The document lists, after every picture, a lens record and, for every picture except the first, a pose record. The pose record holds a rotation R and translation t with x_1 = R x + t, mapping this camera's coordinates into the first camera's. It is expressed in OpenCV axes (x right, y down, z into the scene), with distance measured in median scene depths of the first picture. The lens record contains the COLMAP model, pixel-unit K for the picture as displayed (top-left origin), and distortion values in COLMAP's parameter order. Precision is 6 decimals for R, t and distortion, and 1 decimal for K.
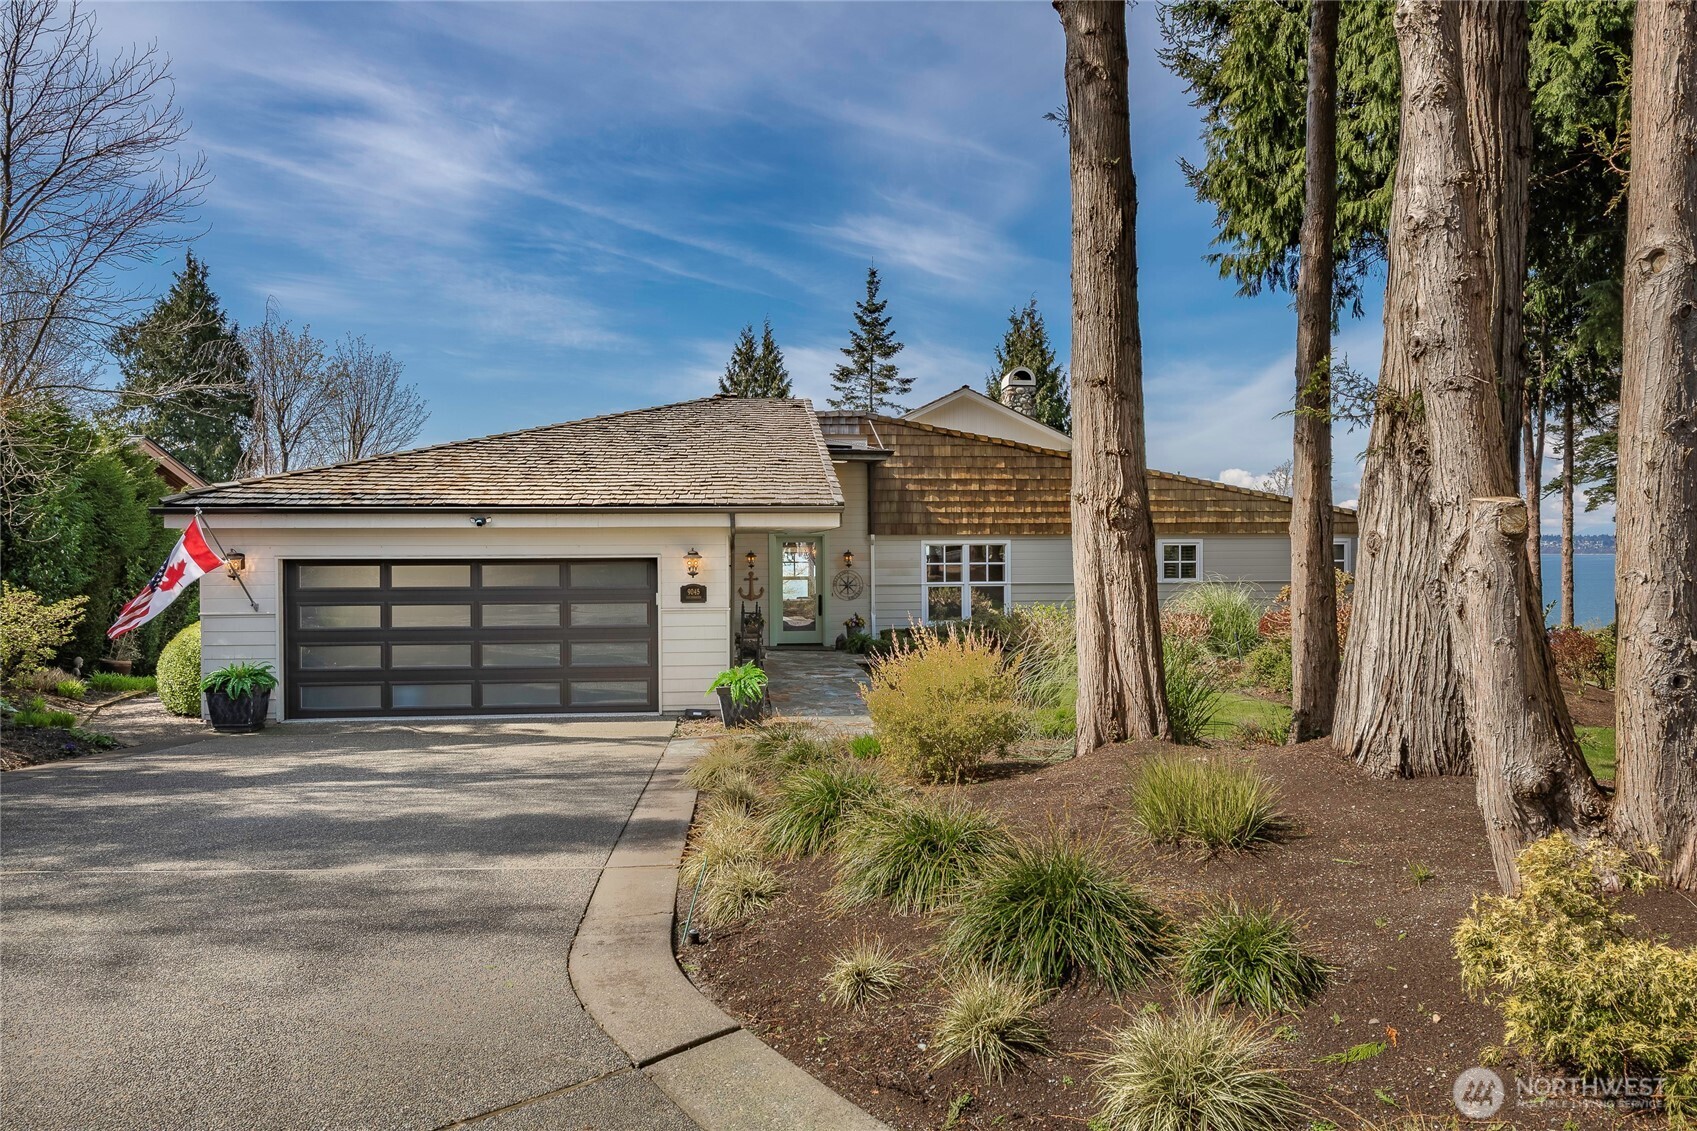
lens RADIAL K [[1135.0, 0, 848.4], [0, 1135.0, 565.6], [0, 0, 1]] dist [0.021279, -0.000743]
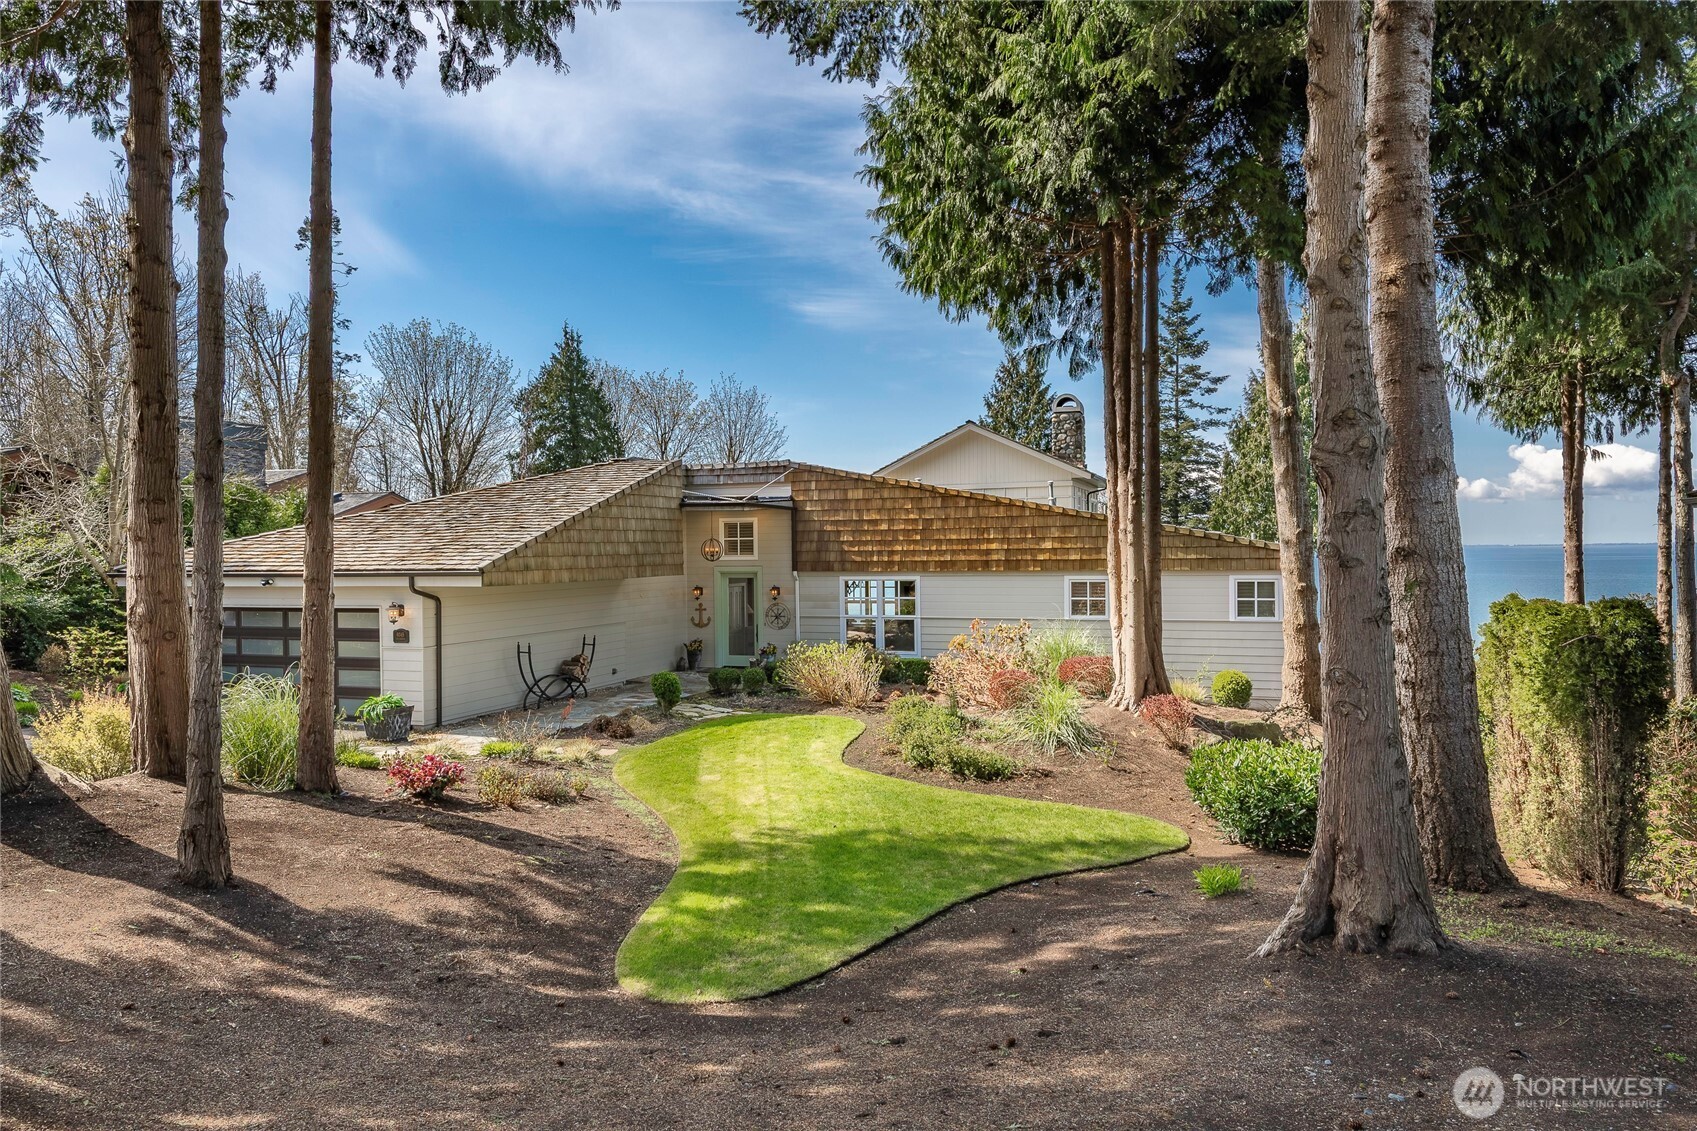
lens RADIAL K [[1135.0, 0, 847.8], [0, 1135.0, 564.6], [0, 0, 1]] dist [0.021279, -0.000743]
pose [[0.899759, 0.001214, -0.436386, 0.547623], [0.001198, 0.999985, 0.005252, -0.039233], [0.436386, -0.005248, 0.899744, 0.020031]]
